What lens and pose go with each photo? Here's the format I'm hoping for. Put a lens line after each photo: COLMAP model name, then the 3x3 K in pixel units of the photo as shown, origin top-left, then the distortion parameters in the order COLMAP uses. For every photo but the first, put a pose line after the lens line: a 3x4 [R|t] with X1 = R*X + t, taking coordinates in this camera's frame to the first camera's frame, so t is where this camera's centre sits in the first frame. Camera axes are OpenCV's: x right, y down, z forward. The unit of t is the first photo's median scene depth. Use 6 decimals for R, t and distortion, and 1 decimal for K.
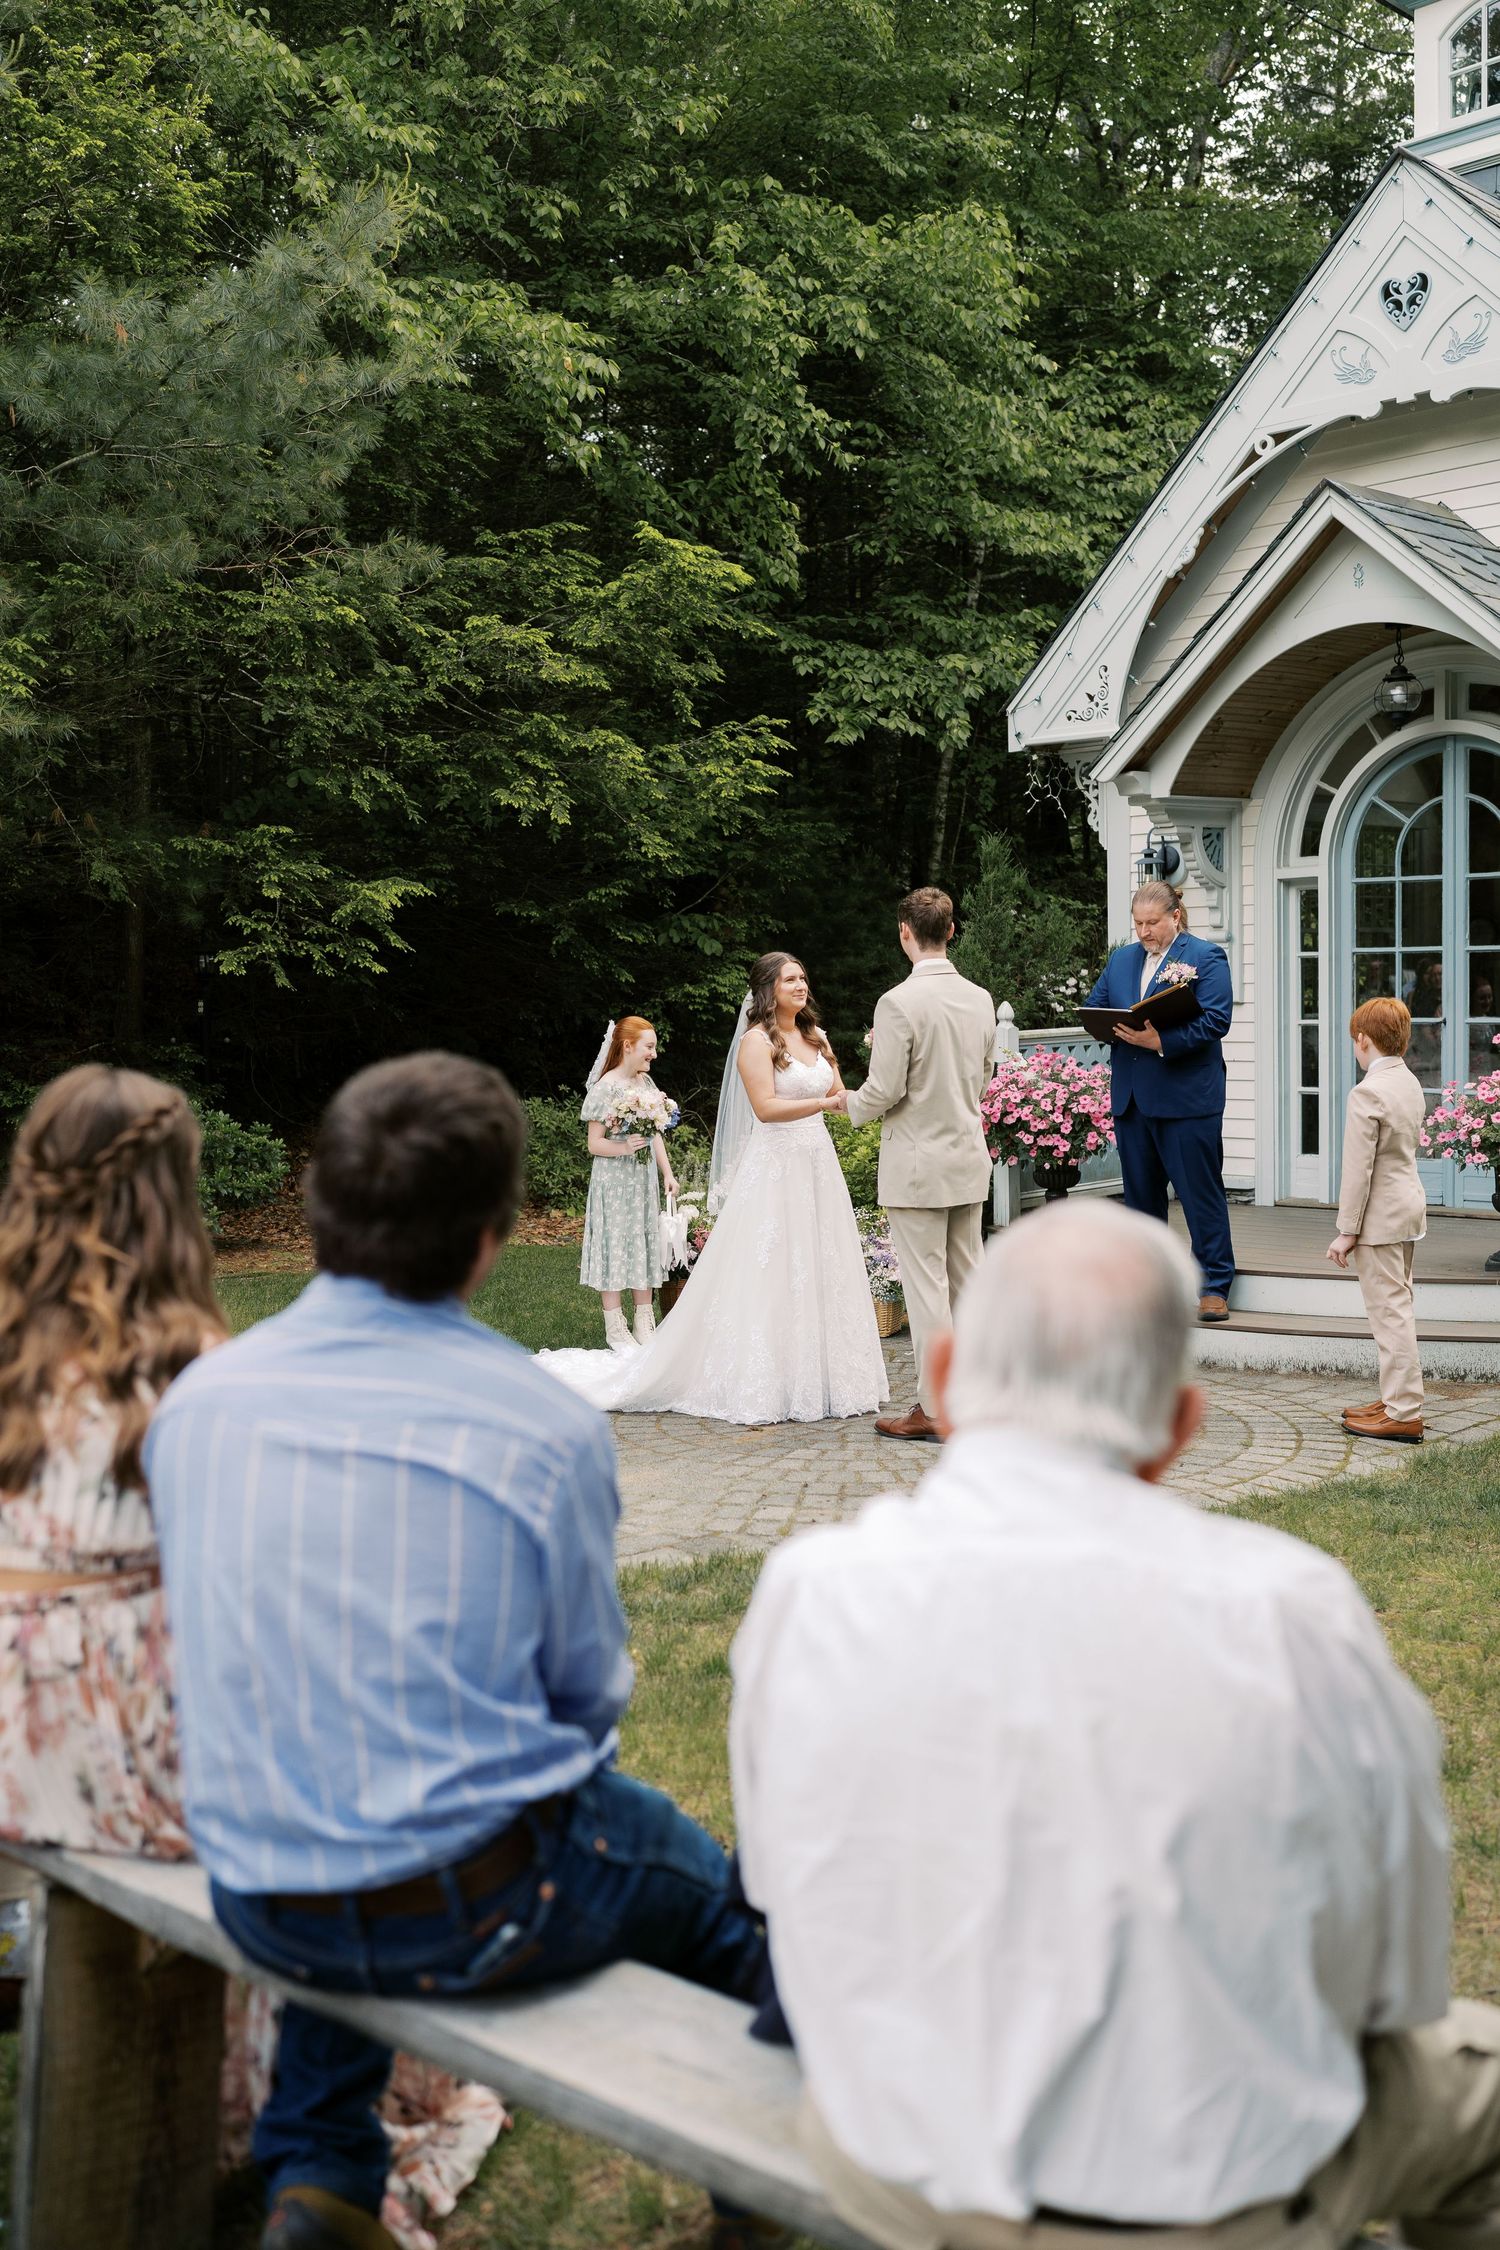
lens RADIAL K [[2148.0, 0, 750.0], [0, 2148.0, 1125.0], [0, 0, 1]] dist [0.014987, -0.002847]
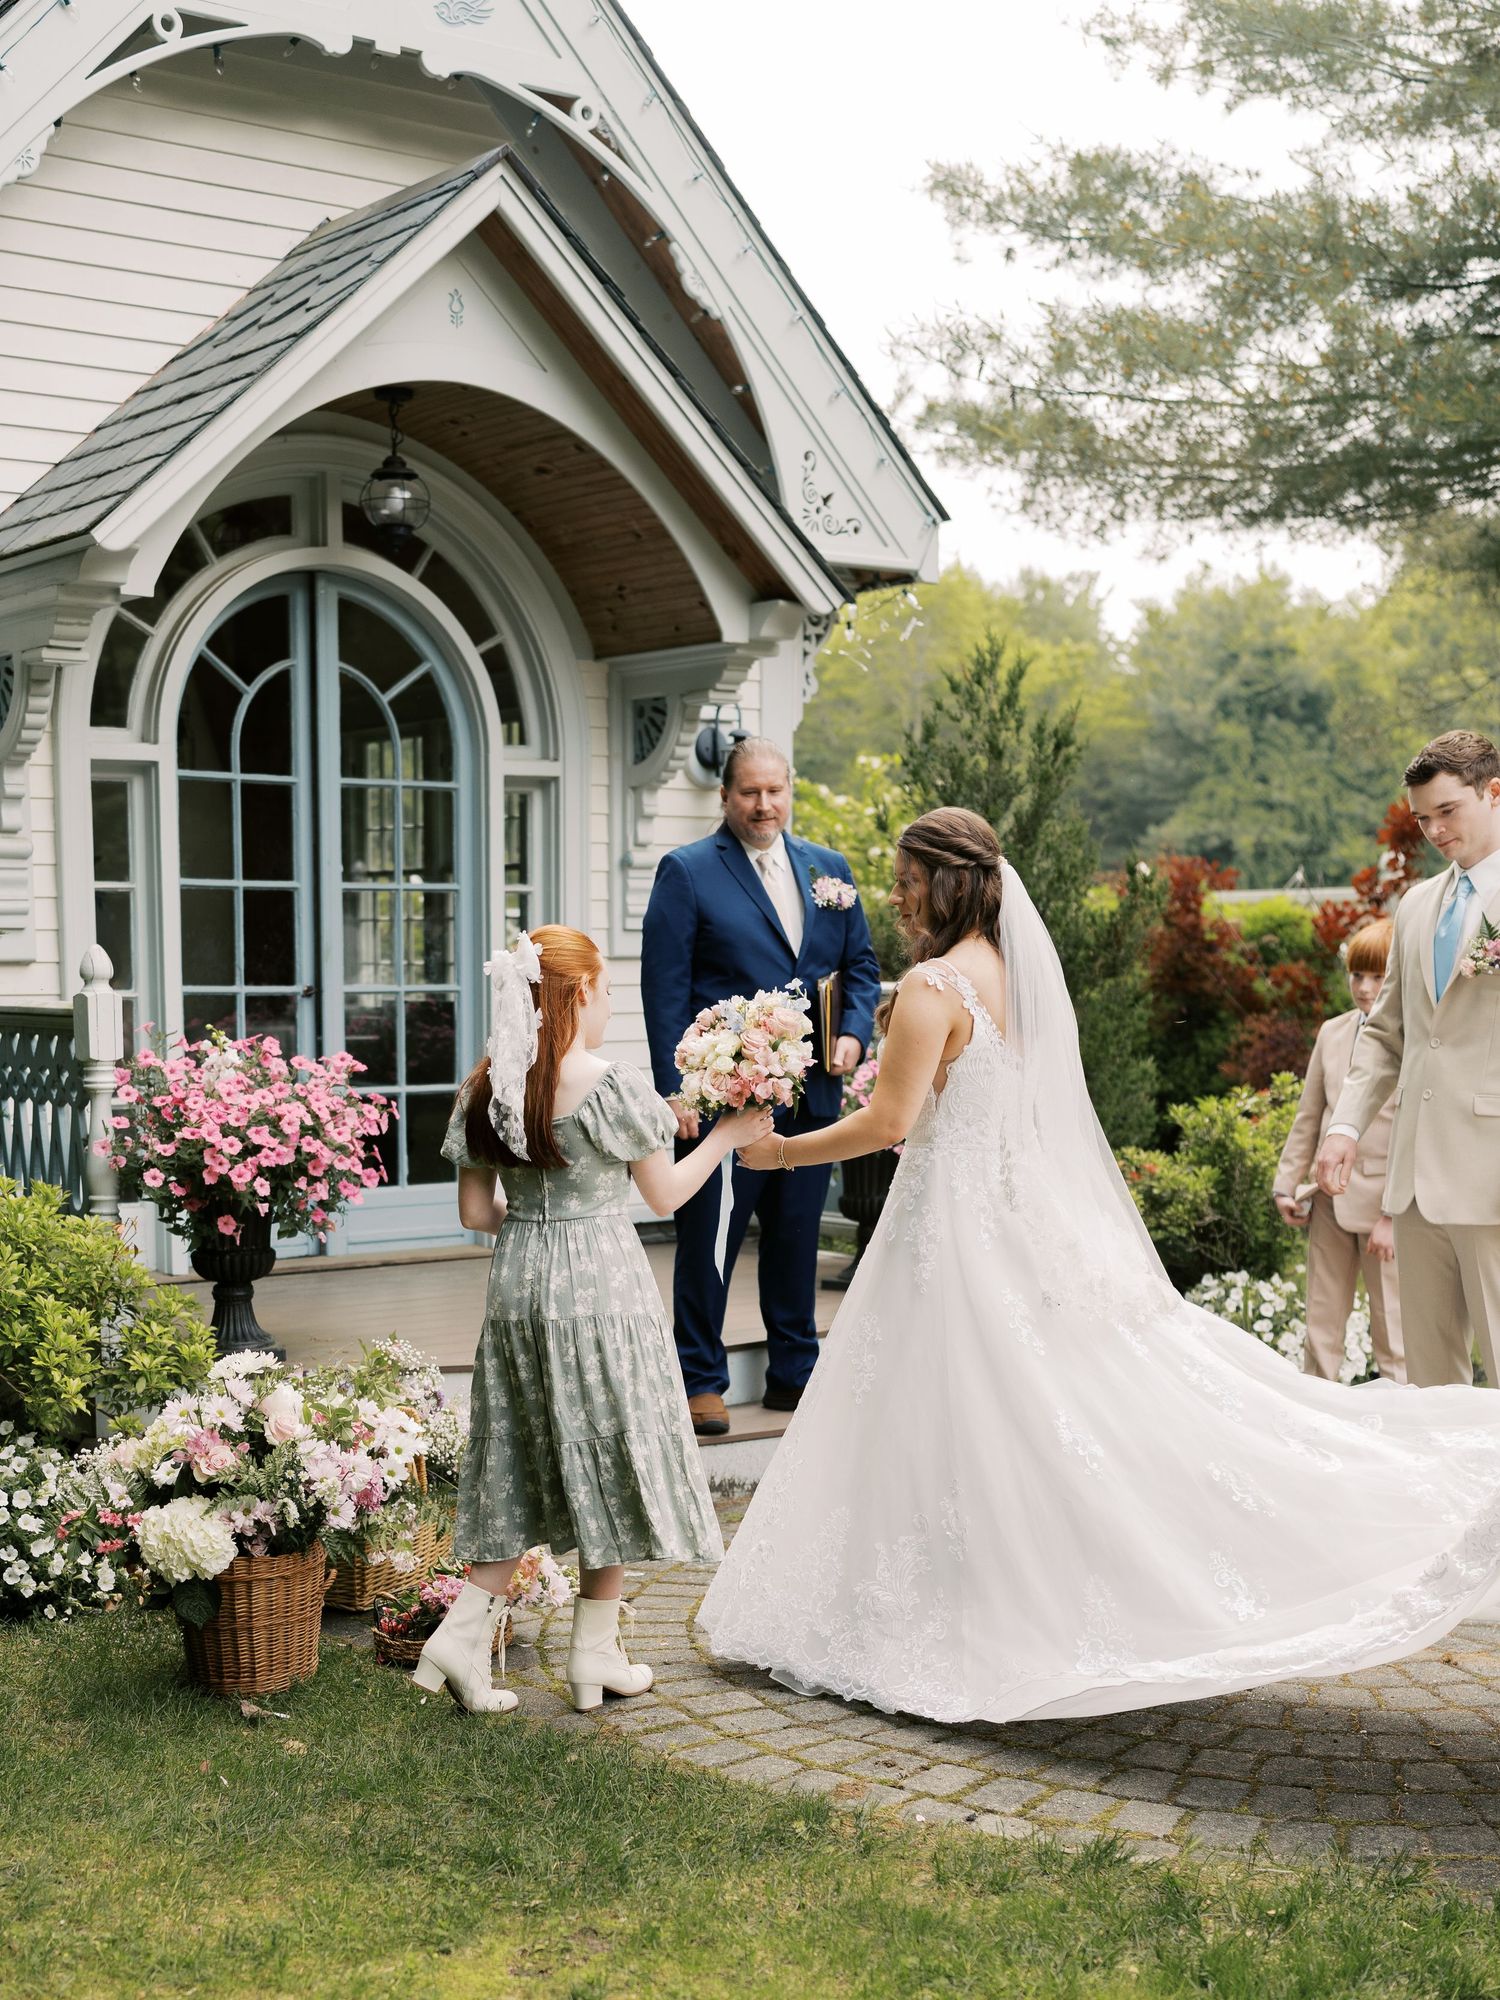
lens RADIAL K [[2550.6, 0, 591.7], [0, 2550.6, 1336.4], [0, 0, 1]] dist [0.011971, -0.023939]
pose [[0.182693, -0.125729, 0.975098, -0.463338], [0.071571, 0.990859, 0.114351, -0.024846], [-0.980561, 0.048898, 0.190022, 0.736926]]
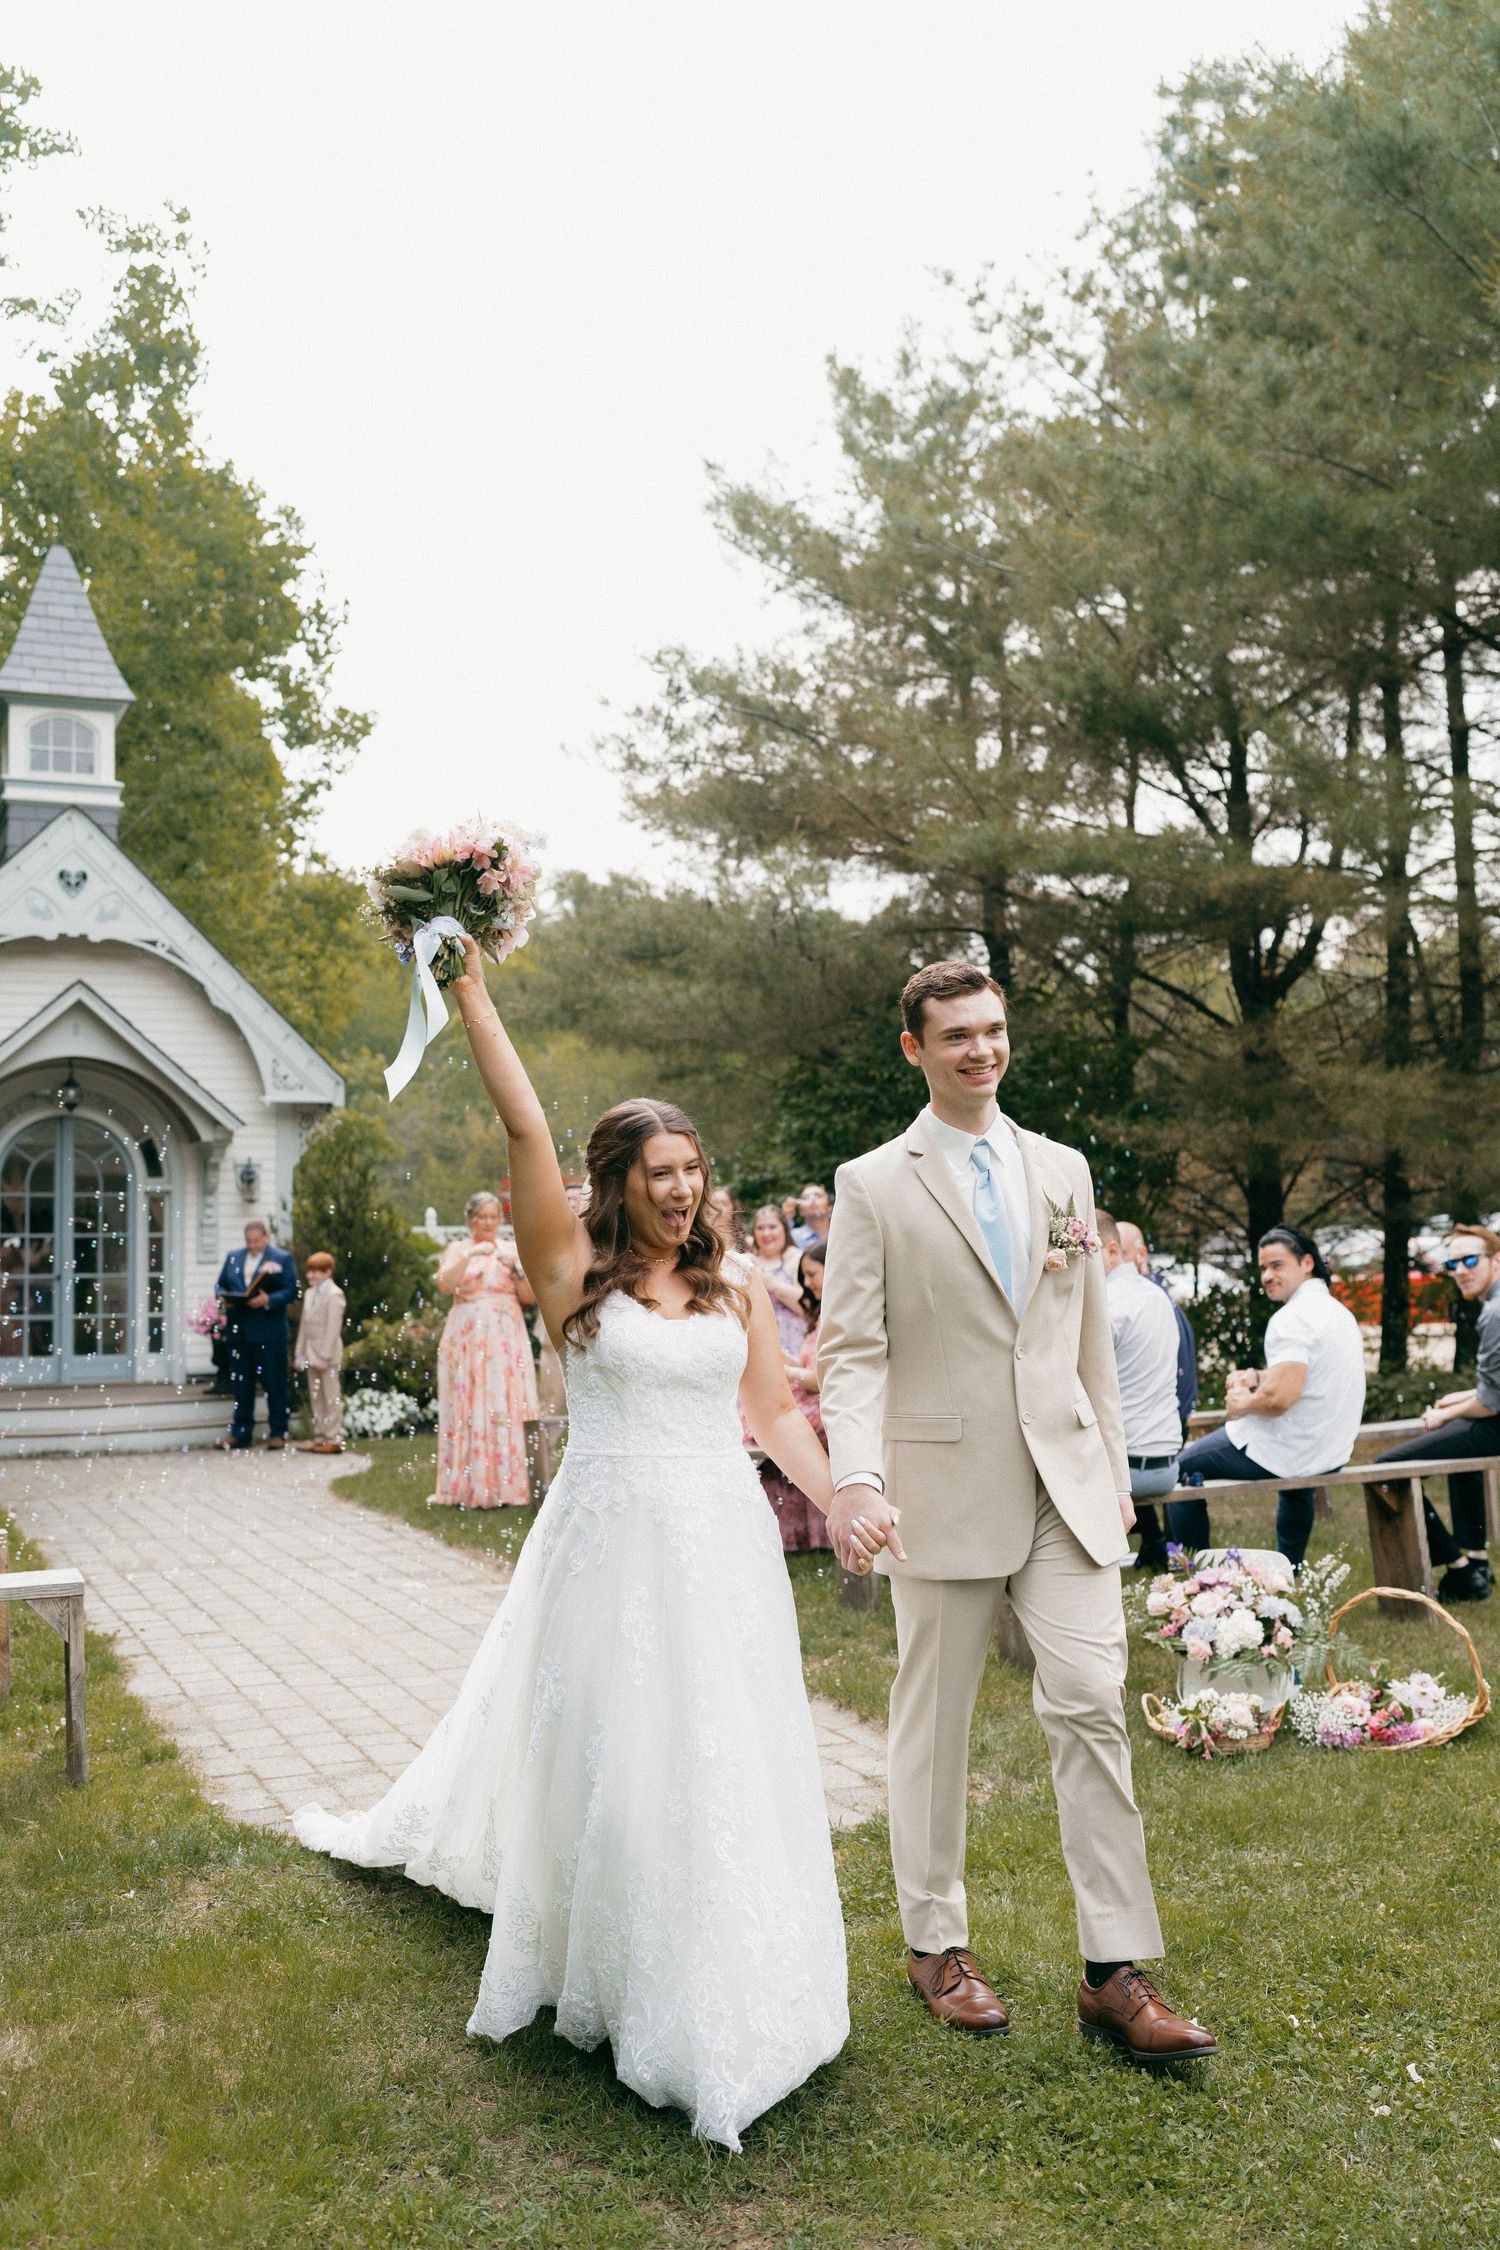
lens RADIAL K [[2129.6, 0, 750.0], [0, 2129.6, 1125.0], [0, 0, 1]] dist [-0.006360, -0.006162]
pose [[0.384822, 0.065450, 0.920667, -1.028436], [0.066232, 0.992953, -0.098273, 0.035236], [-0.920612, 0.098795, 0.377775, -0.177729]]
